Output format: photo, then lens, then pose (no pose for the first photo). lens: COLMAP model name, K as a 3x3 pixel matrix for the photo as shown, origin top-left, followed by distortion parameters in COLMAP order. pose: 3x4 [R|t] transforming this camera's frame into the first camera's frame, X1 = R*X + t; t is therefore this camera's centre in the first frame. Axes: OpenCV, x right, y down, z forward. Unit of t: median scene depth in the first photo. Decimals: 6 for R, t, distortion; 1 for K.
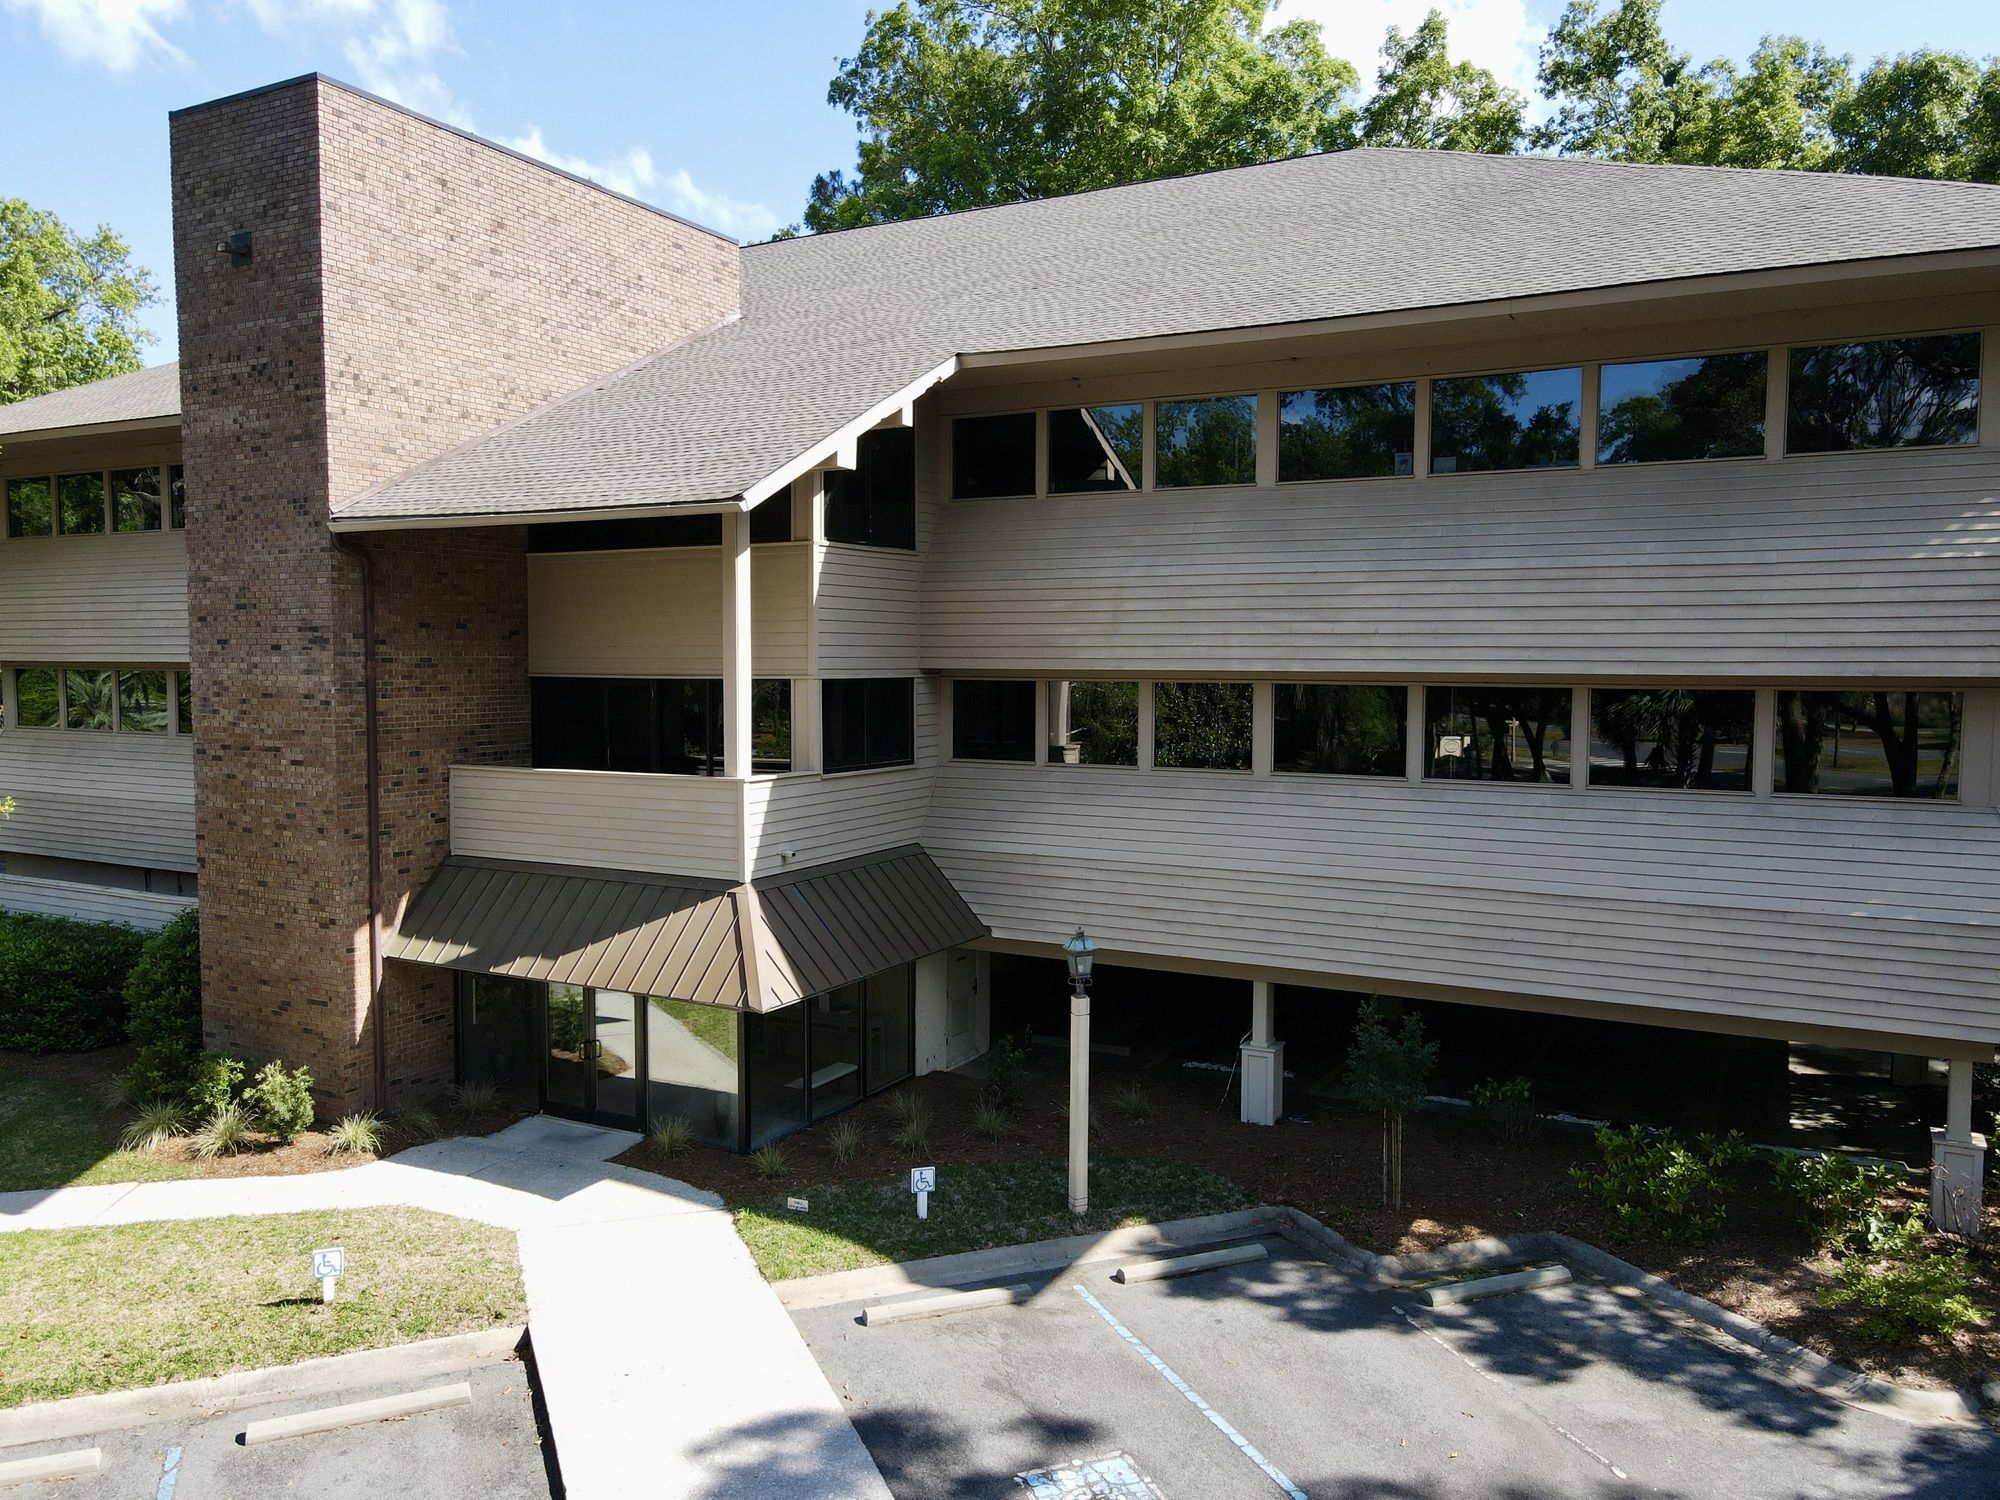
lens RADIAL K [[1484.6, 0, 1016.6], [0, 1484.6, 752.1], [0, 0, 1]] dist [0.018037, -0.001717]
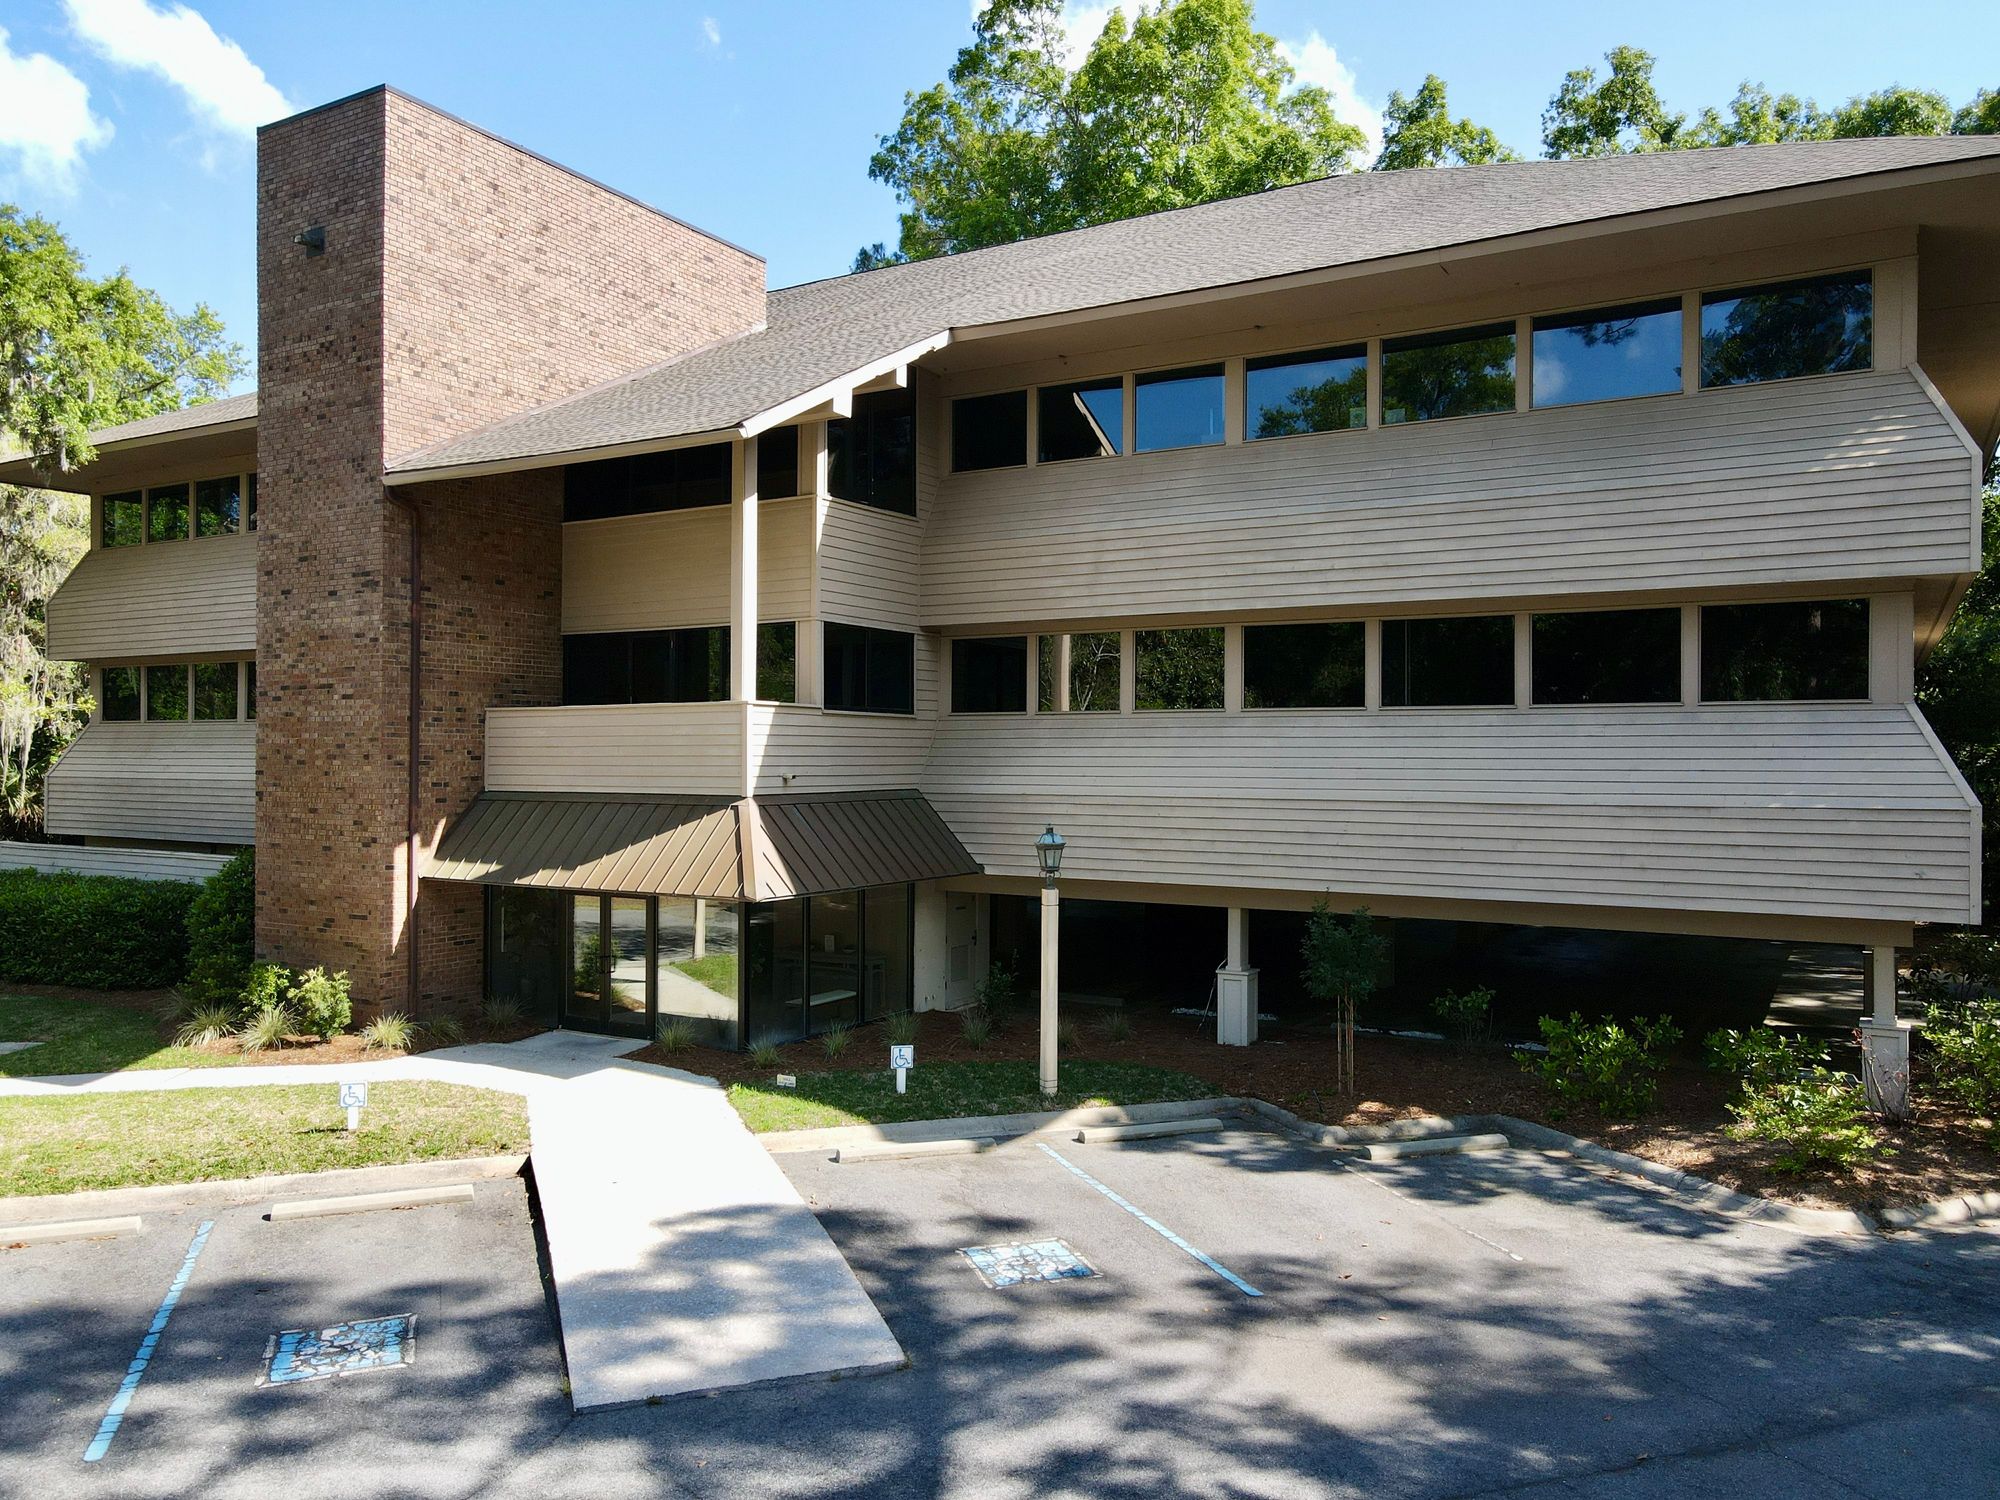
lens RADIAL K [[1484.6, 0, 1012.4], [0, 1484.6, 748.7], [0, 0, 1]] dist [0.018037, -0.001717]
pose [[0.999120, 0.001360, -0.041918, 0.054742], [-0.004330, 0.997478, -0.070841, 0.125050], [0.041716, 0.070960, 0.996606, -0.073194]]
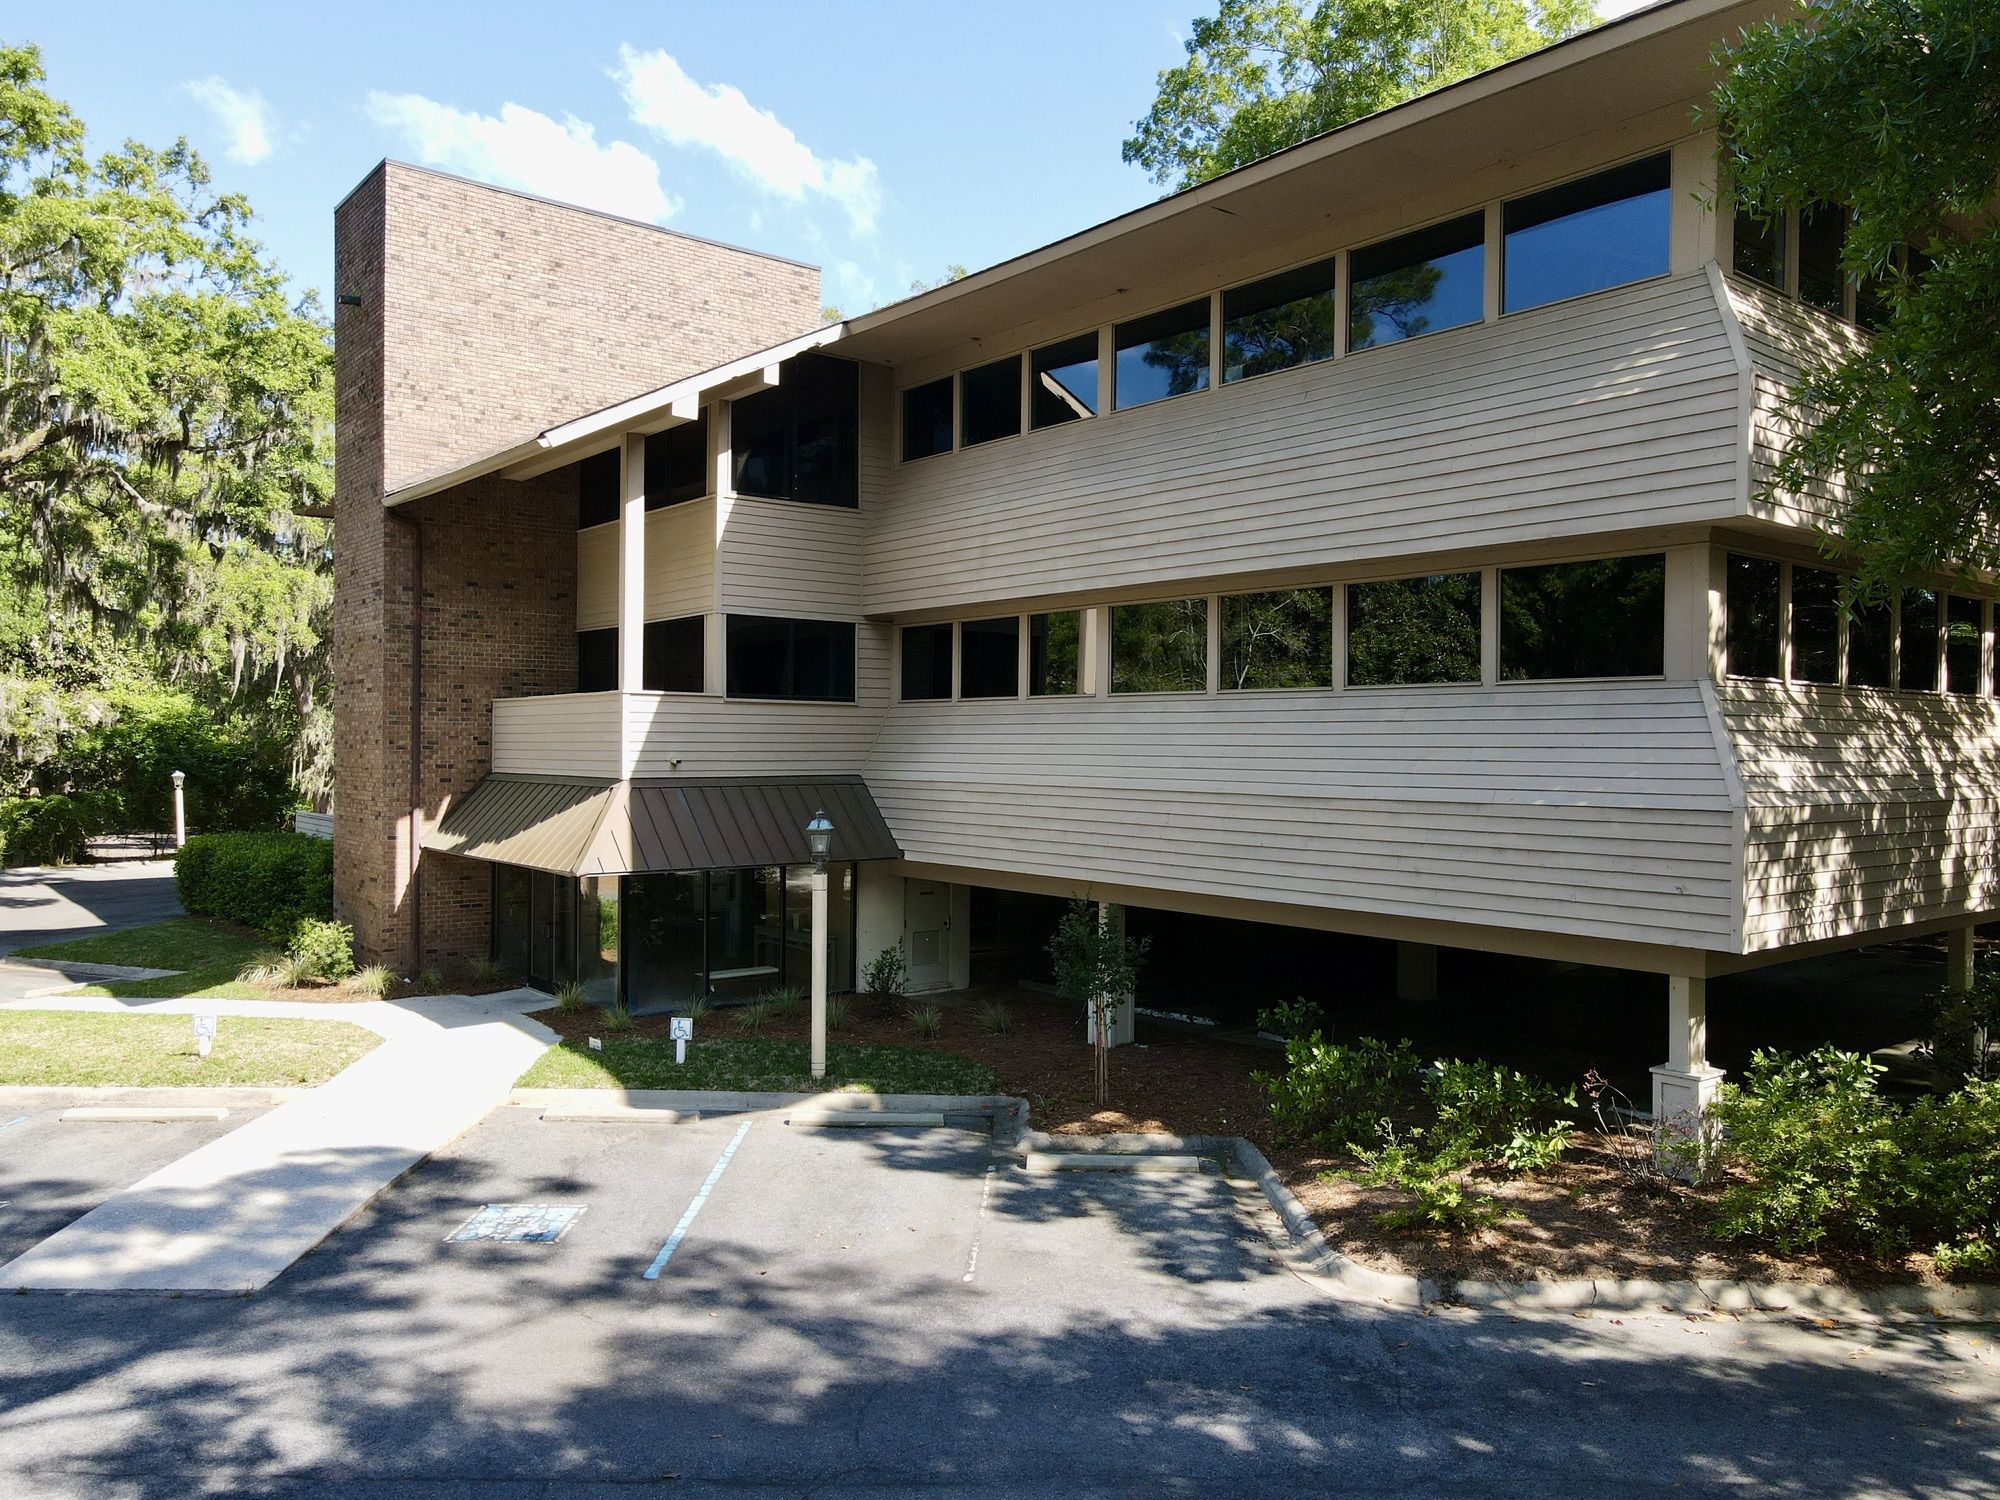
lens RADIAL K [[1484.6, 0, 987.5], [0, 1484.6, 746.3], [0, 0, 1]] dist [0.018037, -0.001717]
pose [[0.921147, 0.005062, -0.389181, 0.519138], [-0.030300, 0.997814, -0.058738, 0.118053], [0.388033, 0.065898, 0.919287, 0.036903]]
